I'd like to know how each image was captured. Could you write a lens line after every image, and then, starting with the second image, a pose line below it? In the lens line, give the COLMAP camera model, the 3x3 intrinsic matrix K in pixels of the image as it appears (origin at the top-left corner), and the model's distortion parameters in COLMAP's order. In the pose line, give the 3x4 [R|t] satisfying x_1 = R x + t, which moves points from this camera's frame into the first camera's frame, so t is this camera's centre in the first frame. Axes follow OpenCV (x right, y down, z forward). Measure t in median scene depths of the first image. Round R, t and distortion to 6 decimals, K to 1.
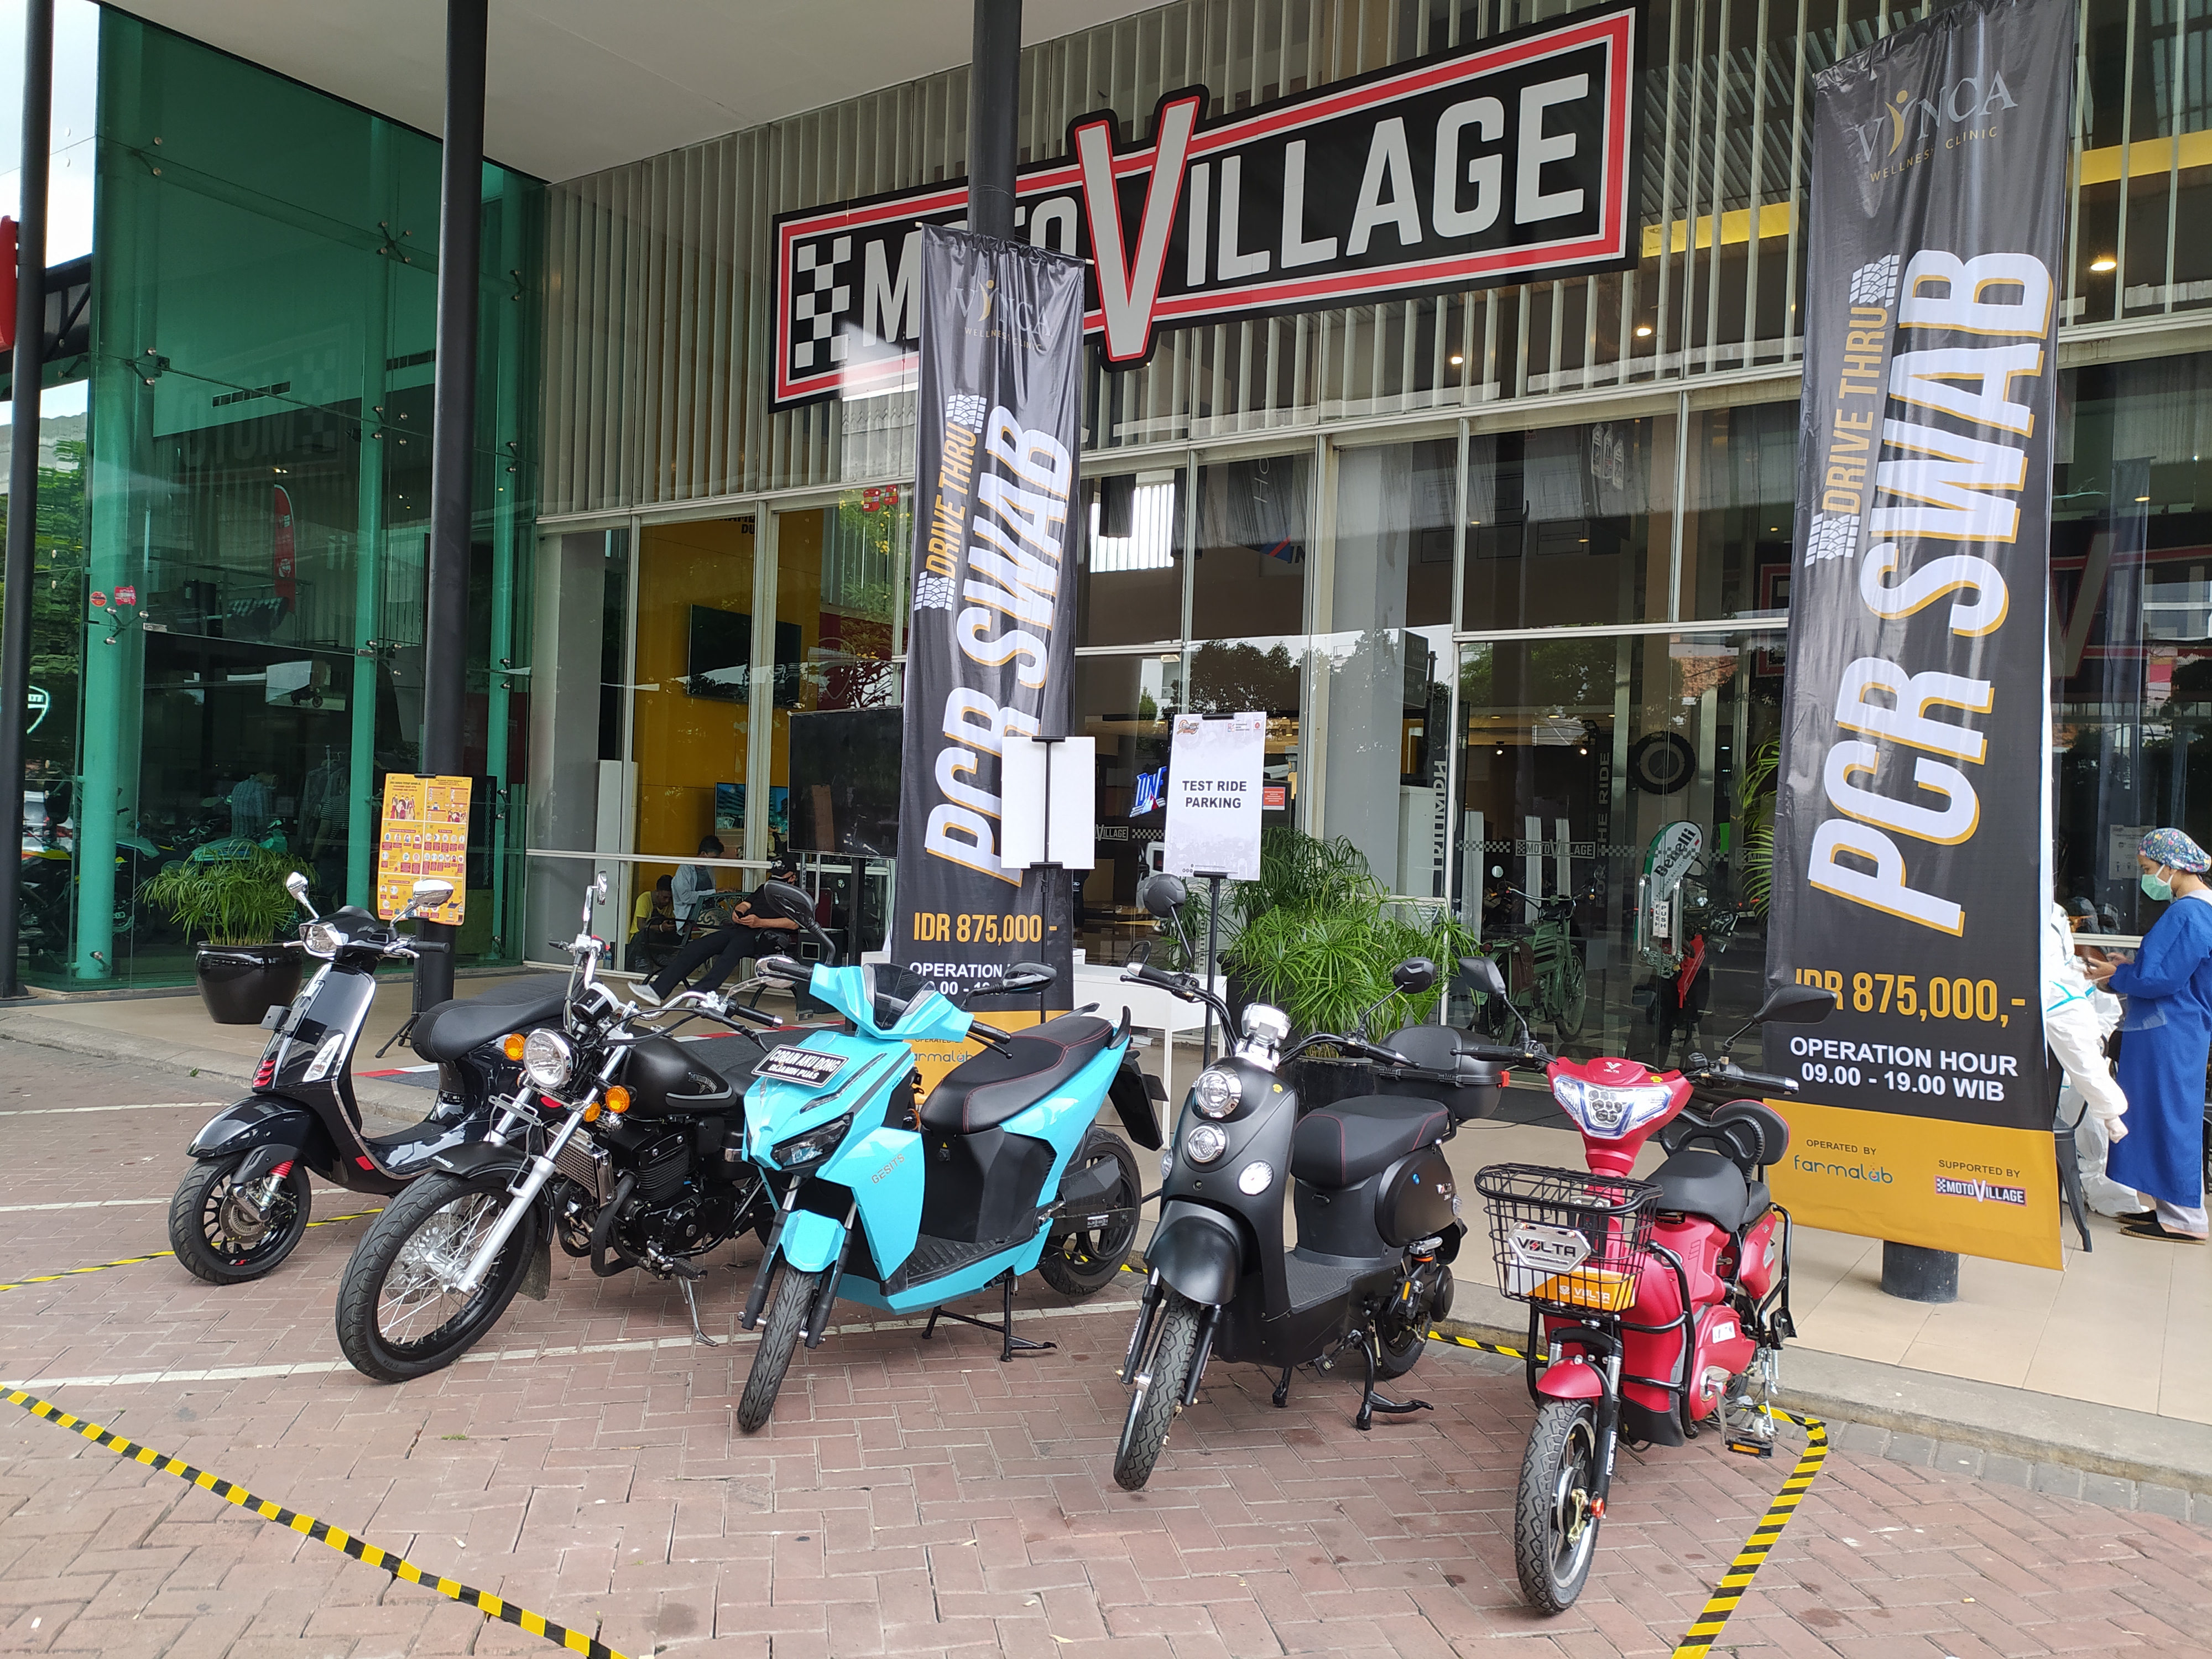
lens RADIAL K [[1654.6, 0, 1106.0], [0, 1654.6, 829.5], [0, 0, 1]] dist [0.083754, -0.124038]
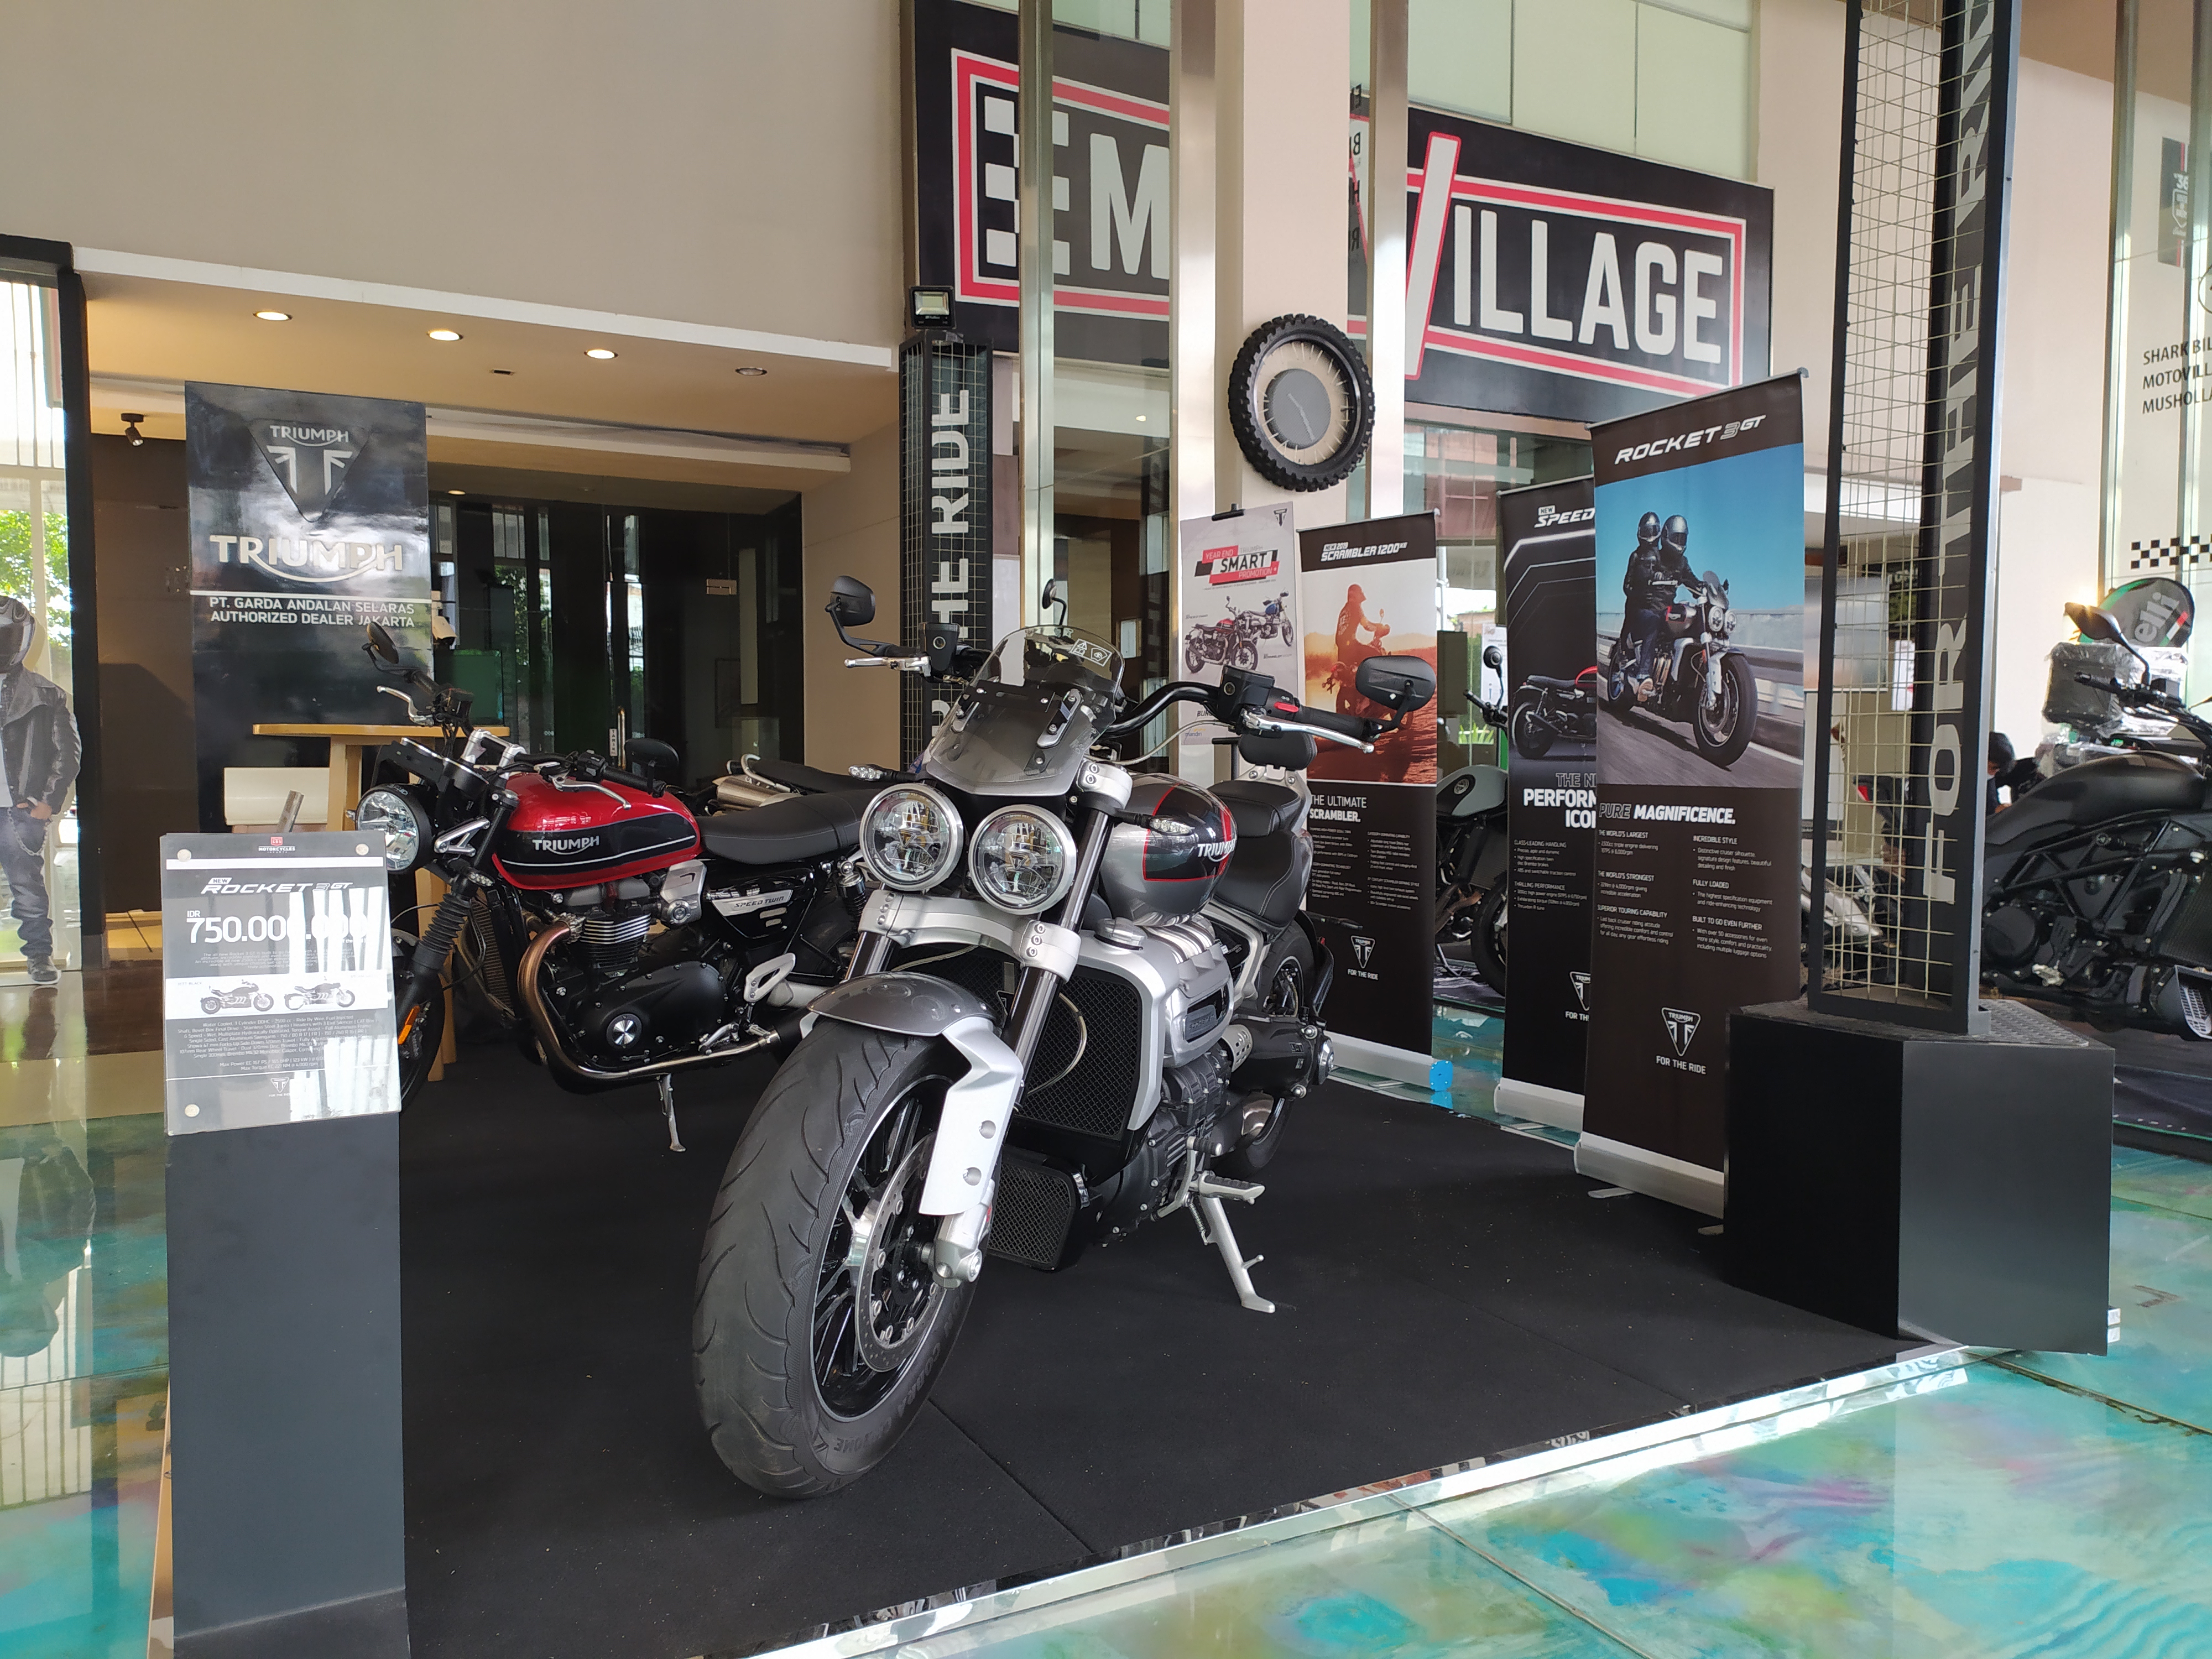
lens RADIAL K [[1654.6, 0, 1106.0], [0, 1654.6, 829.5], [0, 0, 1]] dist [0.083754, -0.124038]
pose [[0.463479, -0.064578, 0.883751, -1.022652], [0.012889, 0.997727, 0.066147, -0.089719], [-0.886014, -0.019267, 0.463258, 0.740800]]
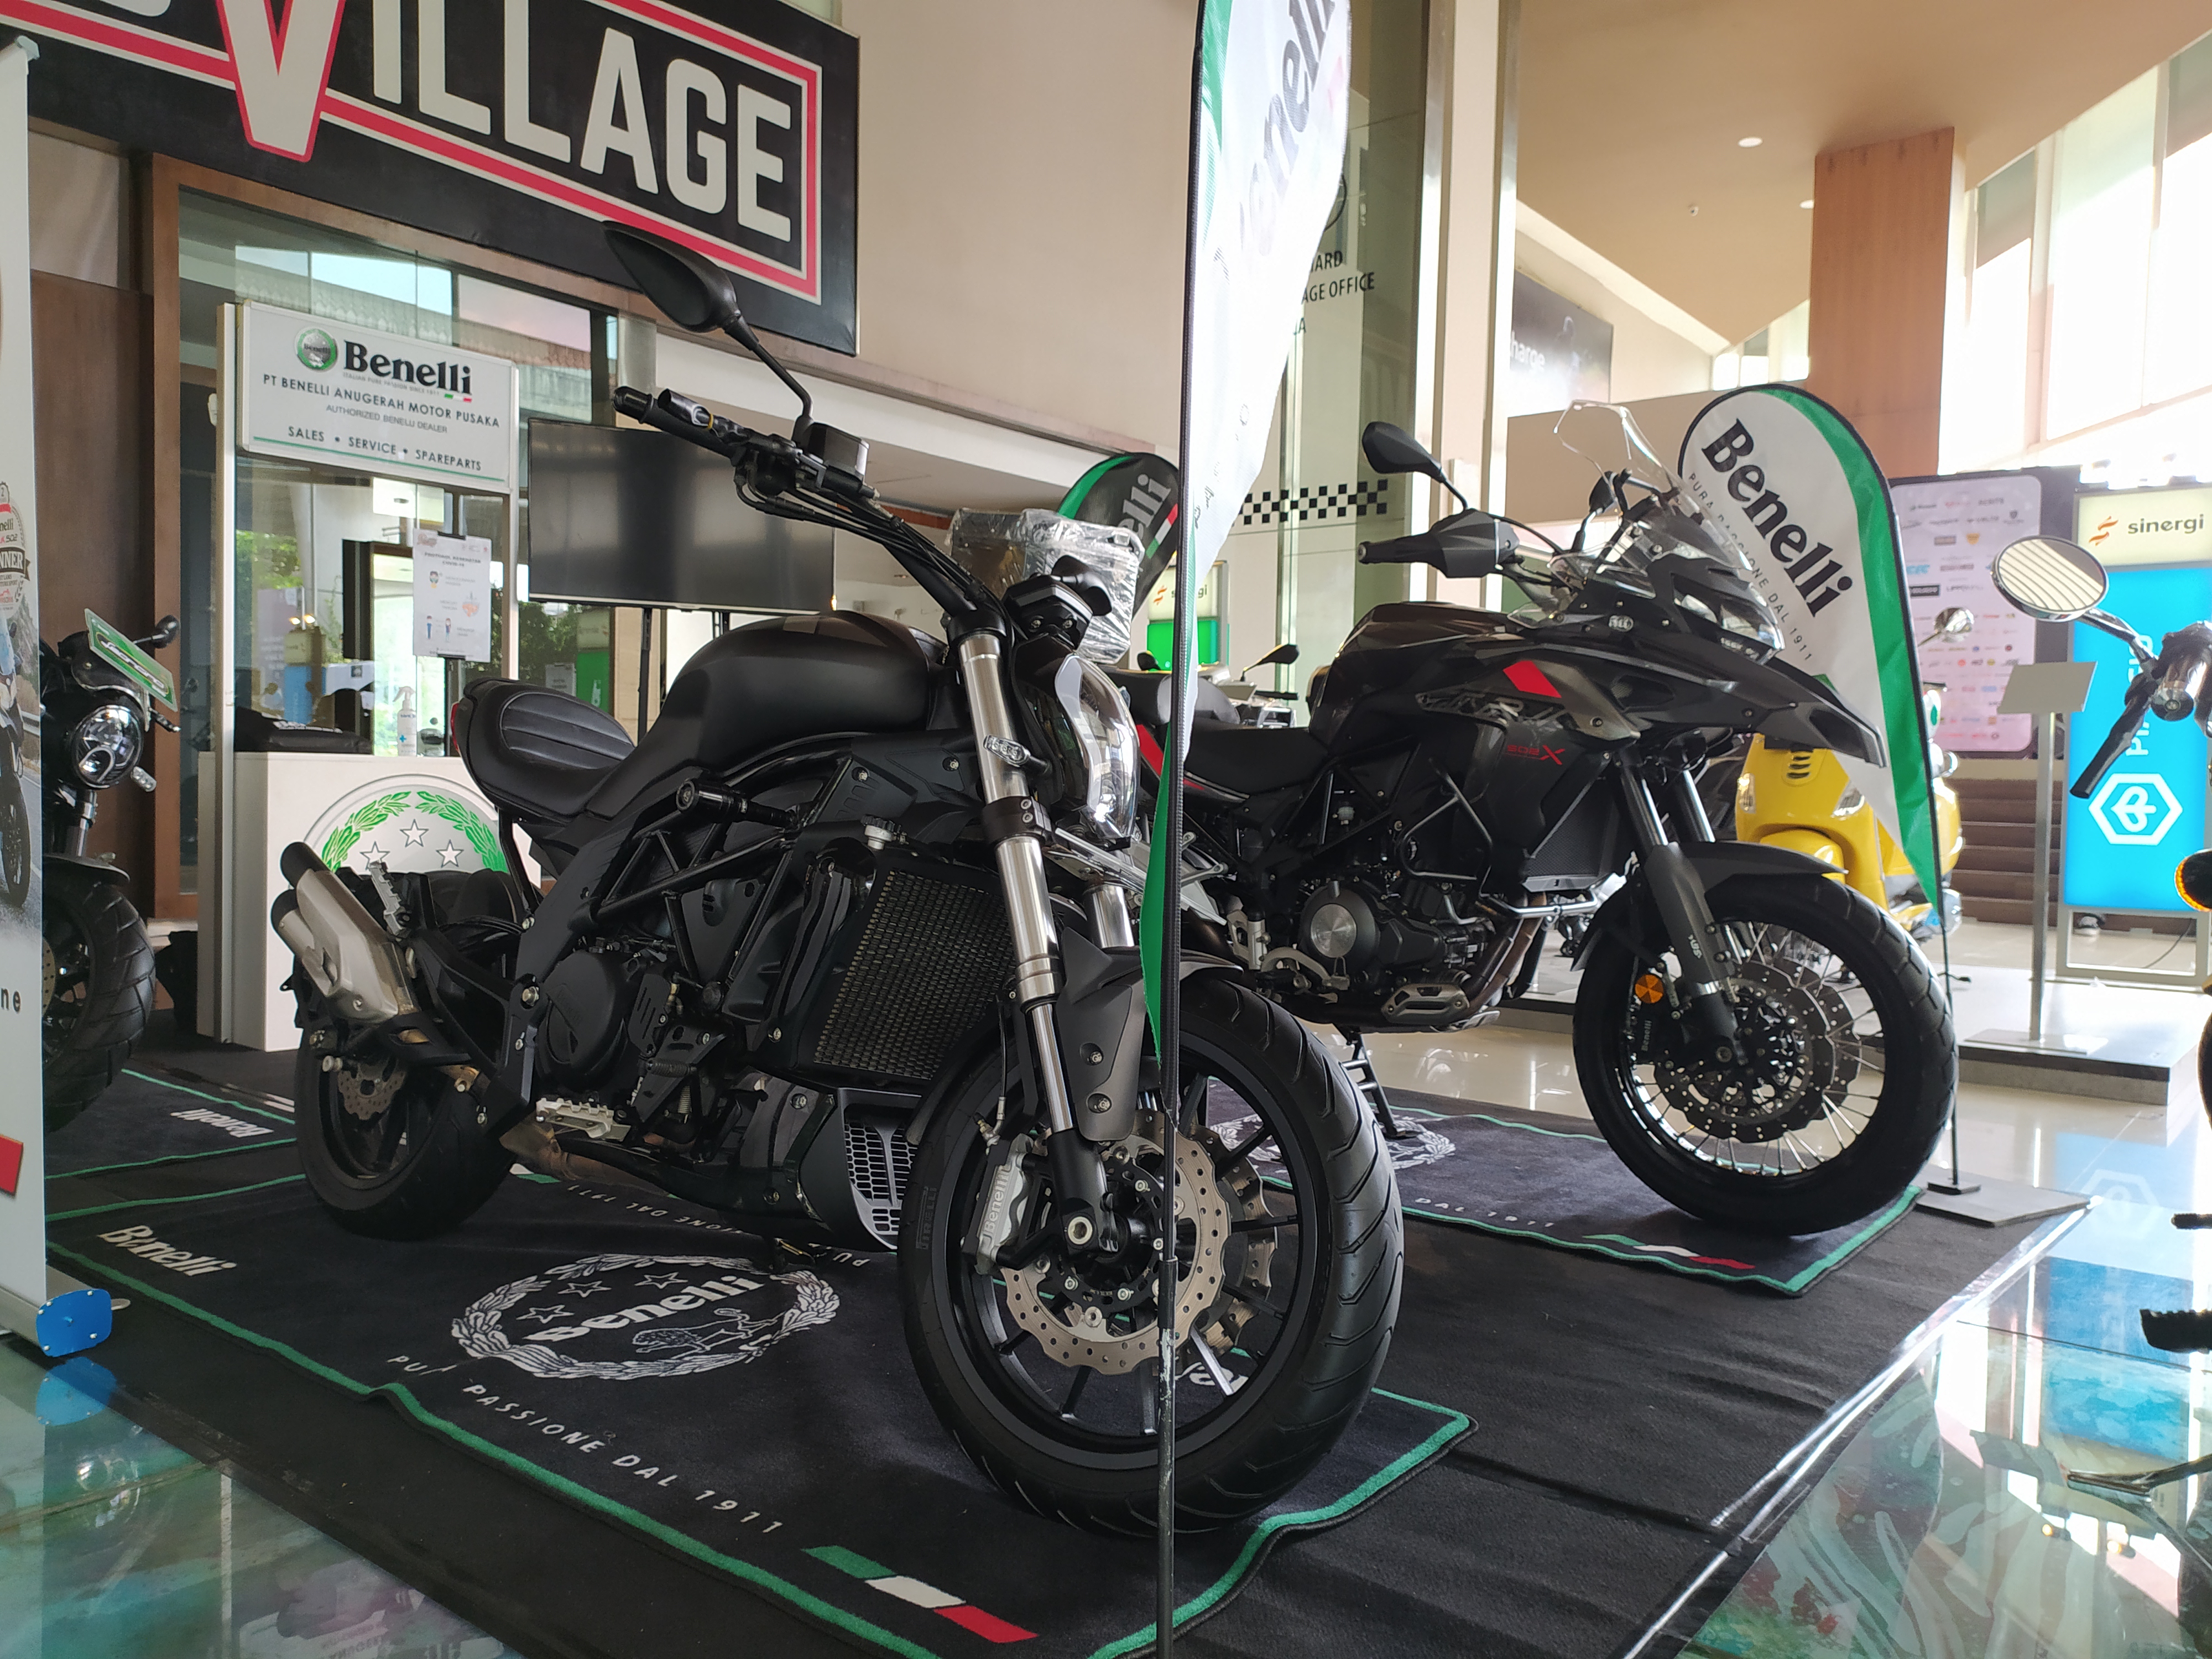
lens RADIAL K [[1654.6, 0, 1106.0], [0, 1654.6, 829.5], [0, 0, 1]] dist [0.083754, -0.124038]
pose [[0.076111, -0.057946, 0.995414, -0.693411], [-0.020262, 0.998014, 0.059646, -0.062919], [-0.996893, -0.024709, 0.074786, 0.653256]]
